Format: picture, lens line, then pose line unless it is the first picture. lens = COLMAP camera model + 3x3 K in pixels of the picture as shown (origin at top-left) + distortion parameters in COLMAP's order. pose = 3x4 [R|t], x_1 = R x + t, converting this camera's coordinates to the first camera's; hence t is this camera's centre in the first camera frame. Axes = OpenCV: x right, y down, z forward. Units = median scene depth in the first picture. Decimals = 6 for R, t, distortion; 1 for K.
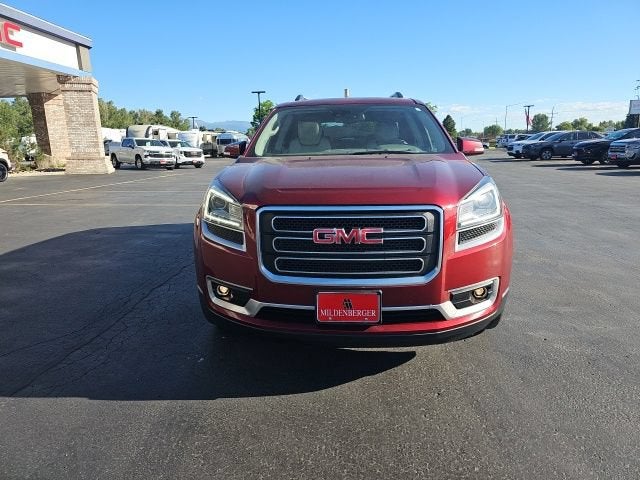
lens RADIAL K [[414.7, 0, 316.4], [0, 414.7, 233.0], [0, 0, 1]] dist [0.056468, -0.044835]
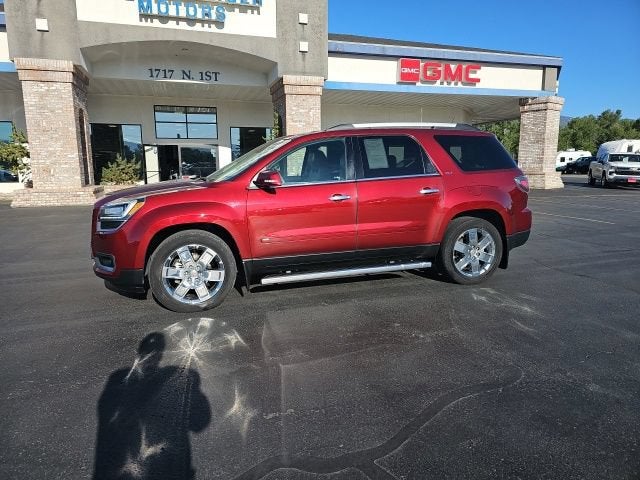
lens RADIAL K [[414.7, 0, 310.0], [0, 414.7, 233.3], [0, 0, 1]] dist [0.056468, -0.044835]
pose [[0.359150, 0.160957, -0.919295, 0.192571], [-0.190710, 0.976888, 0.096534, -0.021953], [0.913587, 0.140648, 0.381546, 0.090309]]
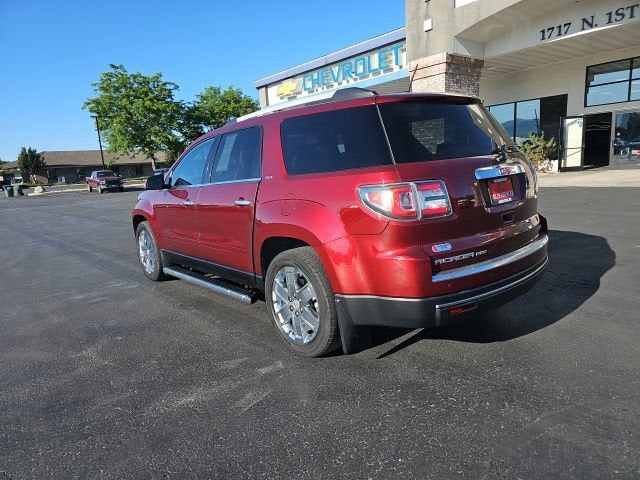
lens RADIAL K [[414.7, 0, 314.0], [0, 414.7, 245.1], [0, 0, 1]] dist [0.056468, -0.044835]
pose [[-0.712437, 0.199132, -0.672890, 0.122226], [-0.066211, 0.935539, 0.346961, -0.064189], [0.698606, 0.291740, -0.653328, 0.296816]]
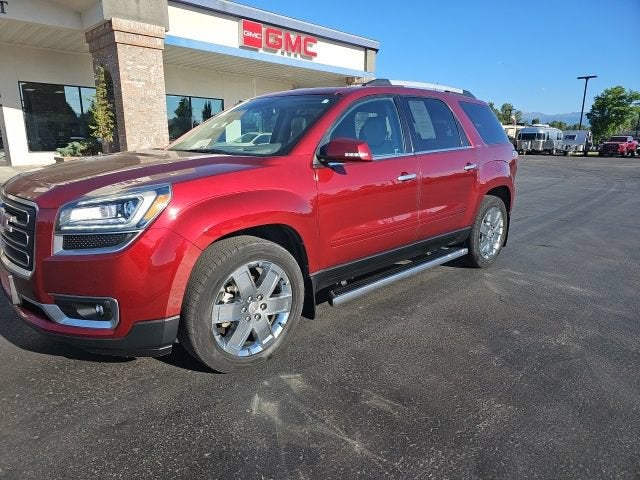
lens RADIAL K [[414.7, 0, 309.1], [0, 414.7, 244.7], [0, 0, 1]] dist [0.056468, -0.044835]
pose [[0.738364, 0.184097, -0.648788, 0.109756], [-0.159643, 0.982390, 0.097074, -0.010074], [0.655234, 0.031898, 0.754752, 0.050405]]
